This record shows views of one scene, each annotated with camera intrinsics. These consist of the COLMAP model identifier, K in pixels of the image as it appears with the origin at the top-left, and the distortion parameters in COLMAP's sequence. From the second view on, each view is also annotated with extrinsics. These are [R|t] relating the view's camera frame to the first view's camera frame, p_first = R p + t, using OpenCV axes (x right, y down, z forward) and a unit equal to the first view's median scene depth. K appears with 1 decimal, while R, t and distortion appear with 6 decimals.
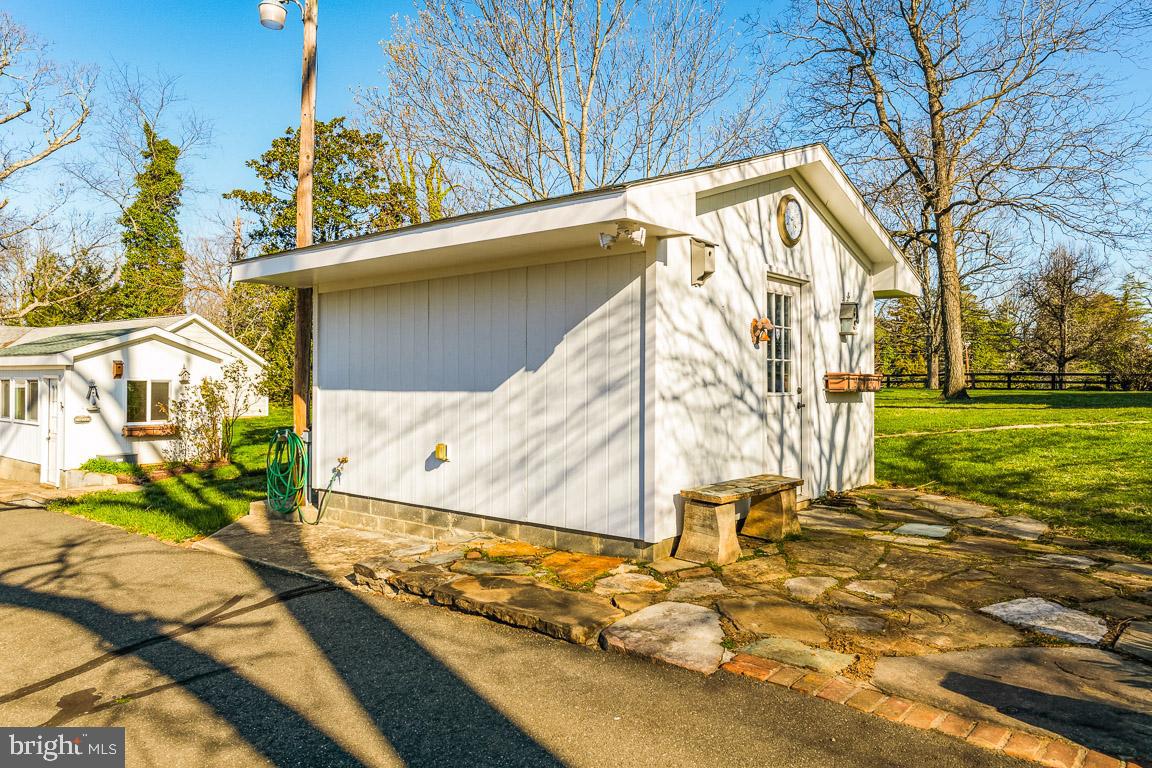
lens RADIAL K [[765.4, 0, 577.4], [0, 765.4, 388.6], [0, 0, 1]] dist [0.011928, 0.000758]
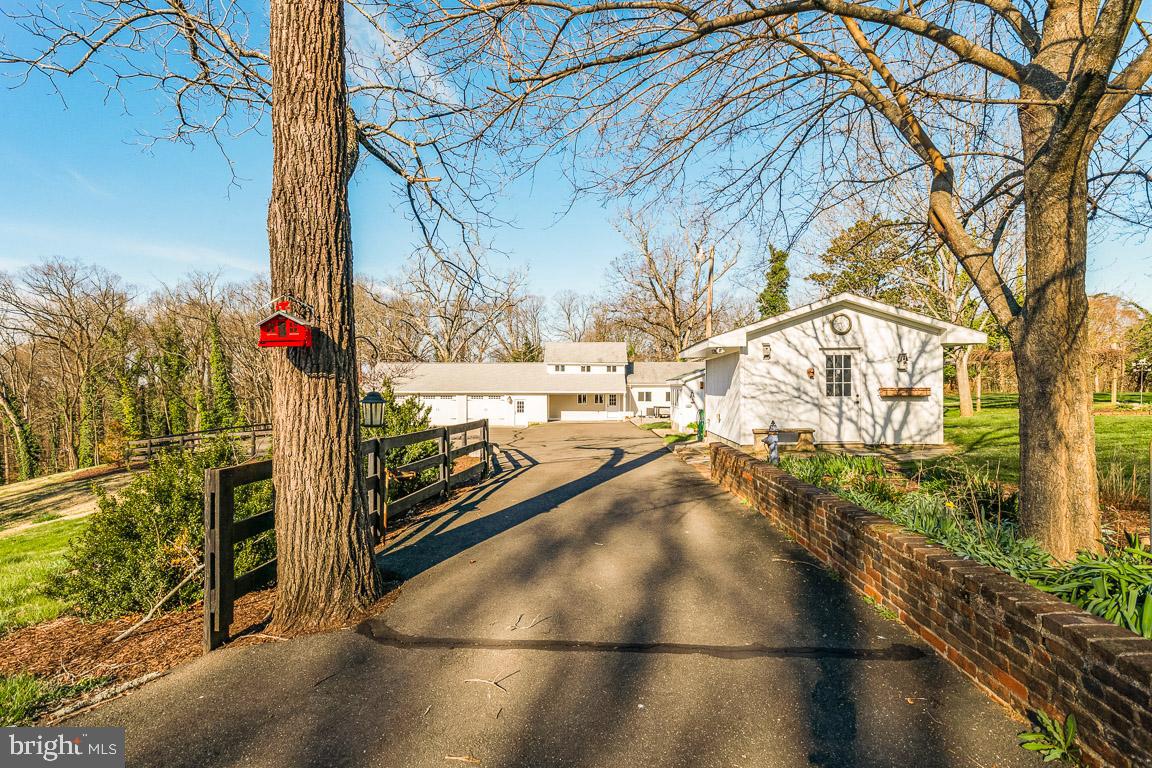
lens RADIAL K [[556.5, 0, 573.4], [0, 556.5, 392.5], [0, 0, 1]] dist [-0.006365, 0.007824]
pose [[0.582988, -0.002435, -0.812477, 1.156275], [0.004492, 0.999990, 0.000227, -0.008830], [0.812468, -0.003782, 0.582993, -0.657458]]
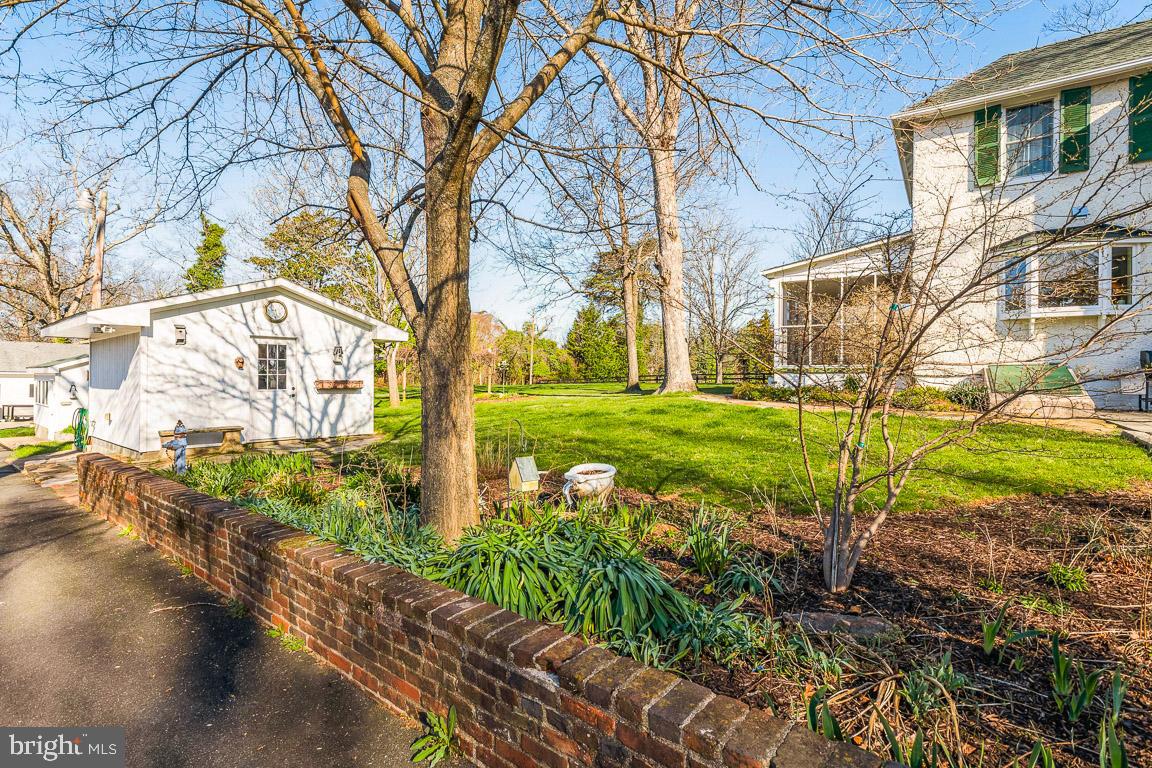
lens RADIAL K [[556.5, 0, 585.9], [0, 556.5, 377.5], [0, 0, 1]] dist [-0.006365, 0.007824]
pose [[0.999970, -0.002506, -0.007395, 1.143088], [0.002430, 0.999944, -0.010277, -0.008529], [0.007420, 0.010259, 0.999920, -0.570203]]
